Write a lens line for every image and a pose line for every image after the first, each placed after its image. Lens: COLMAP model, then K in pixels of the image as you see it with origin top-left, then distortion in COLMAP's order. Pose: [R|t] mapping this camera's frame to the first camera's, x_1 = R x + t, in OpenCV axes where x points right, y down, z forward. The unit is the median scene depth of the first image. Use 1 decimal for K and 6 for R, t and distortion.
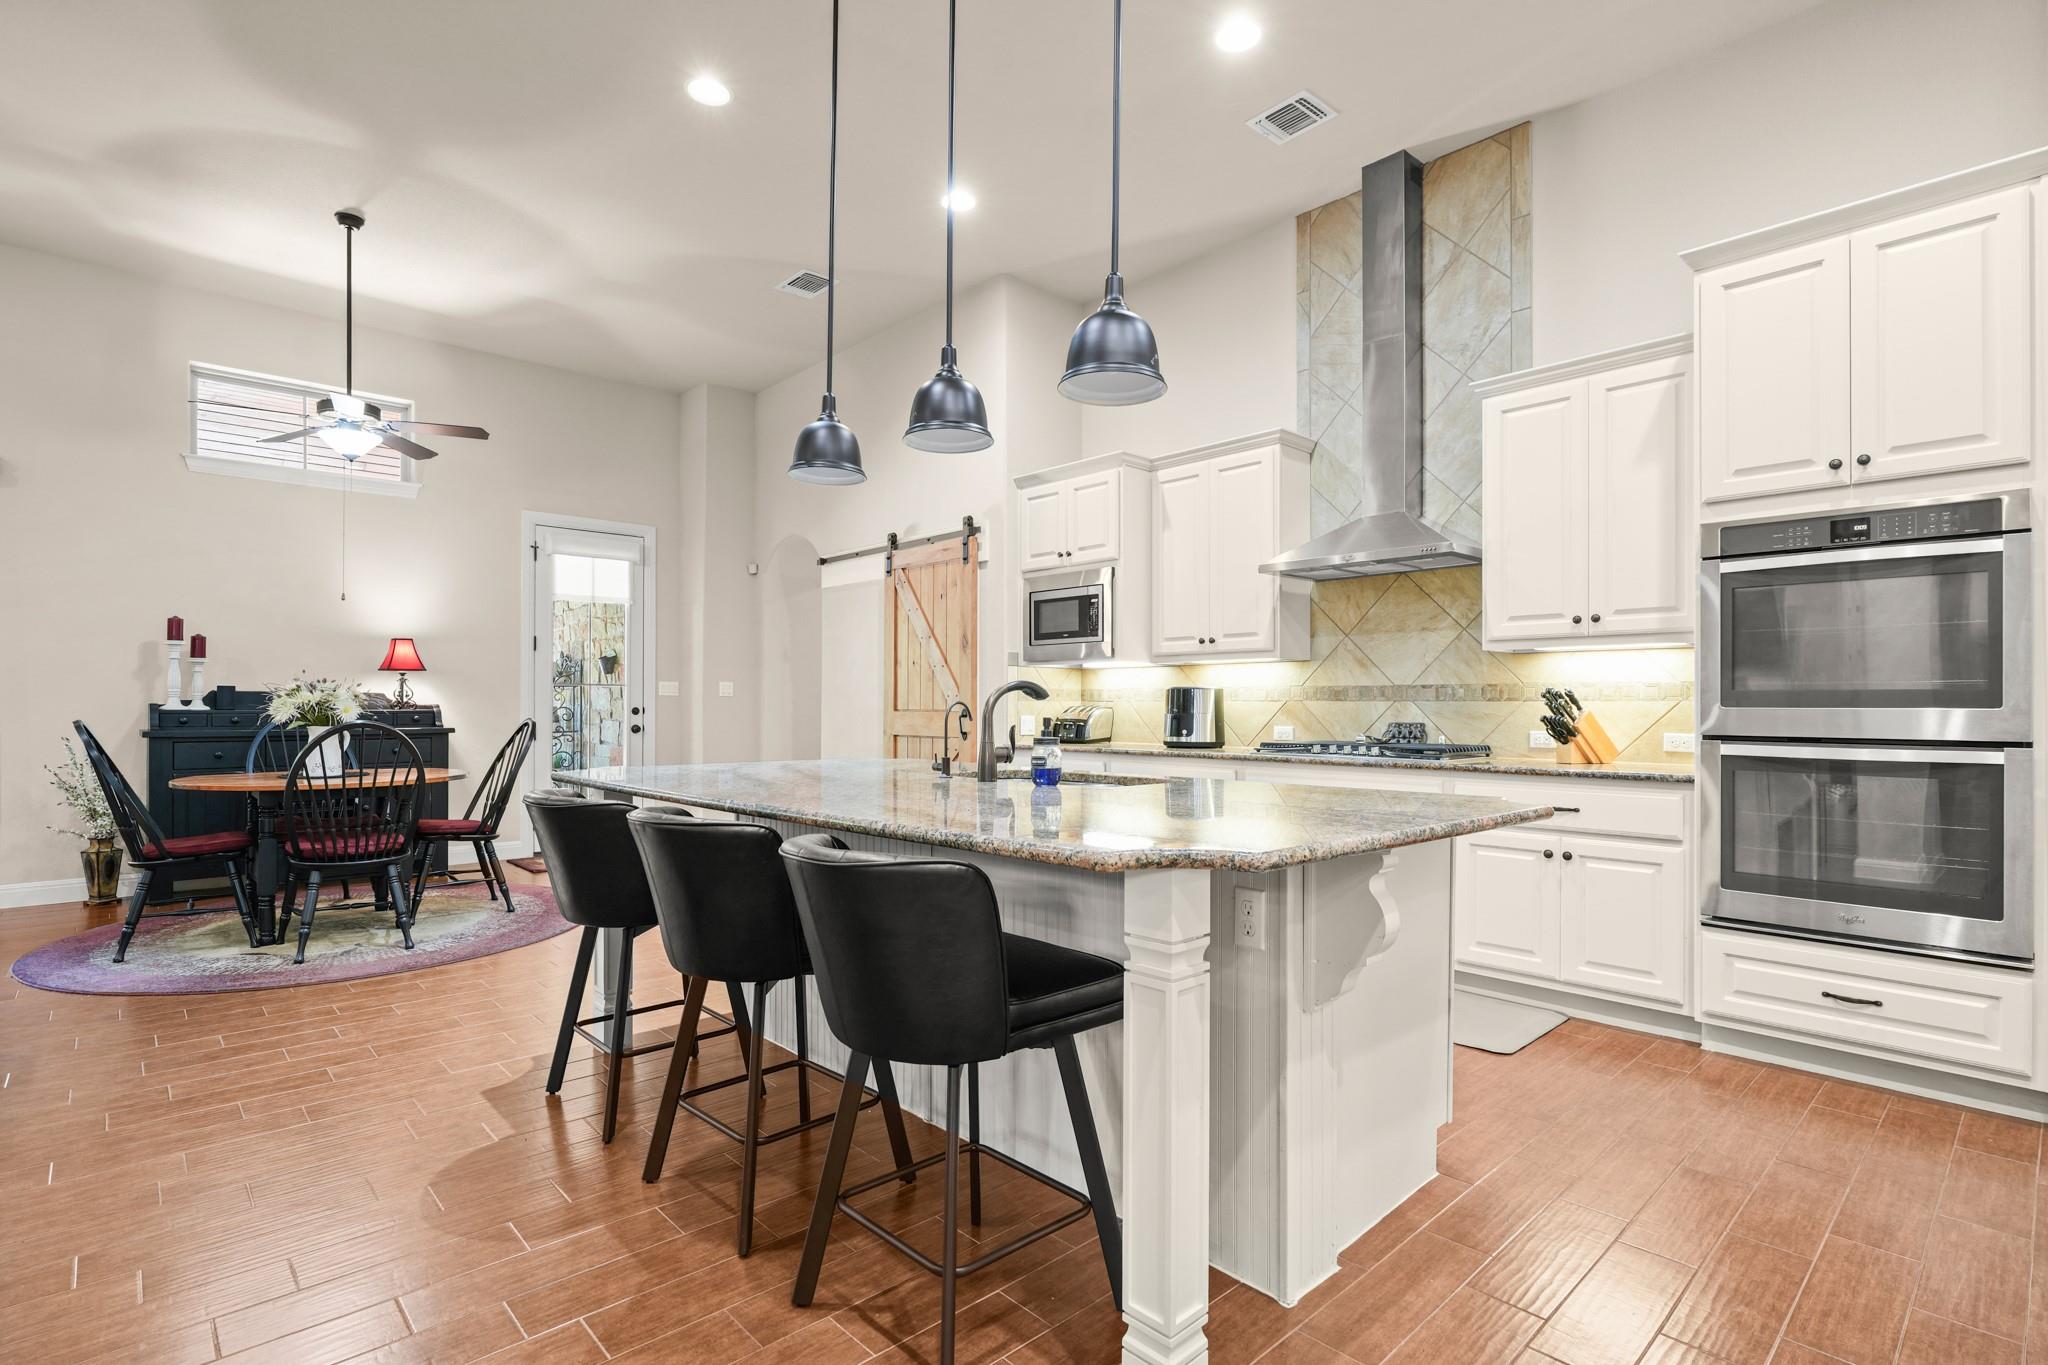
lens RADIAL K [[993.1, 0, 1025.4], [0, 993.1, 701.7], [0, 0, 1]] dist [-0.013864, 0.002291]
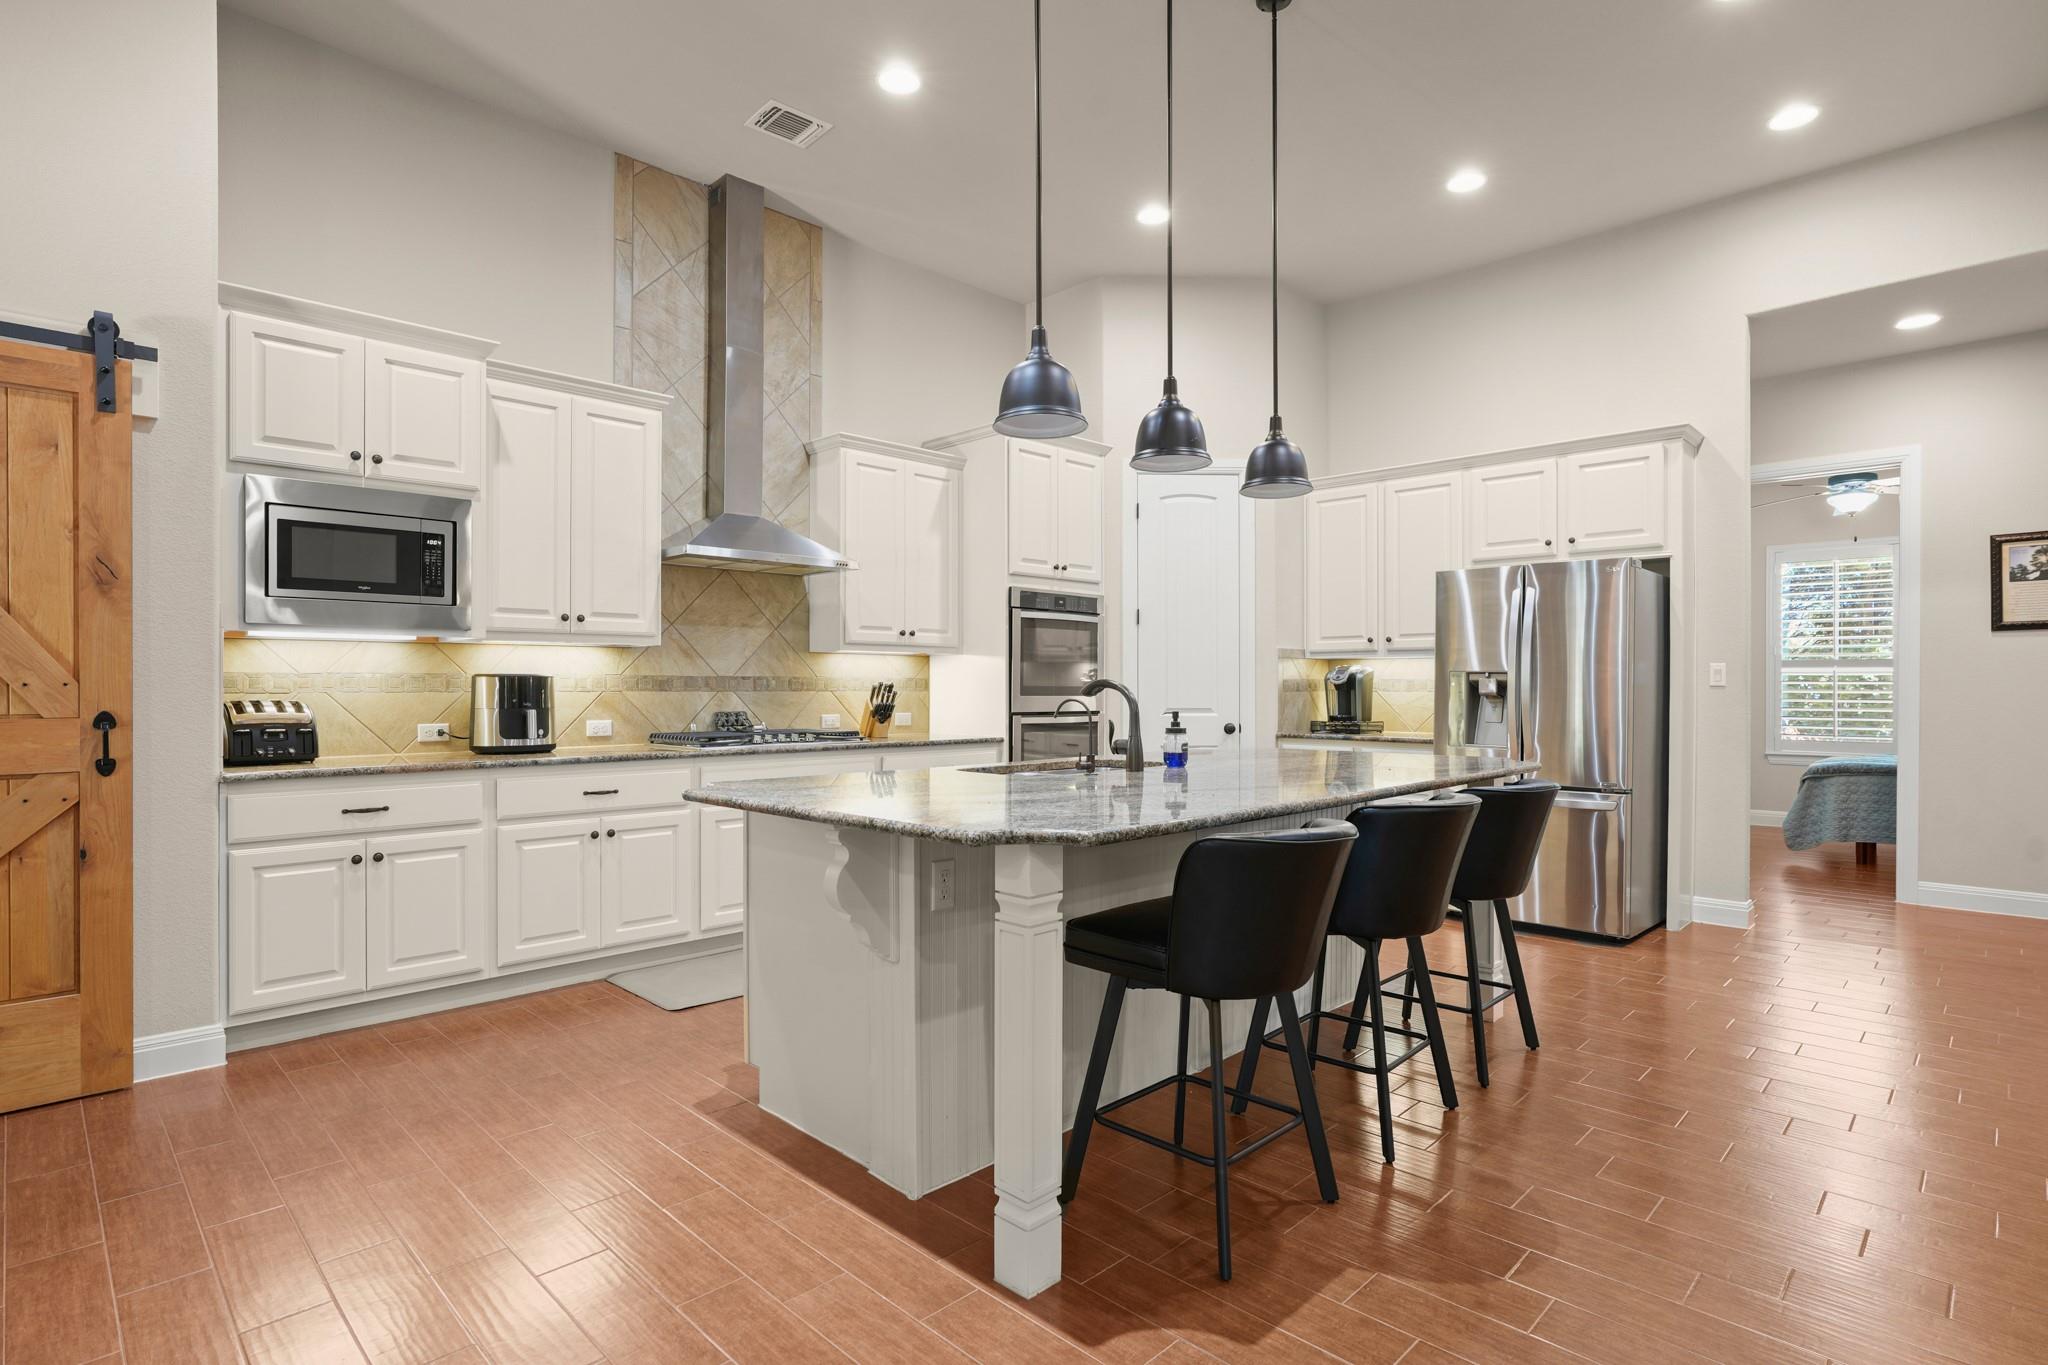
lens RADIAL K [[1022.9, 0, 1052.1], [0, 1022.9, 682.1], [0, 0, 1]] dist [-0.034608, 0.012444]
pose [[-0.061947, 0.001817, 0.998078, -0.693724], [-0.004594, 0.999987, -0.002106, -0.009417], [-0.998069, -0.004715, -0.061938, 0.686273]]
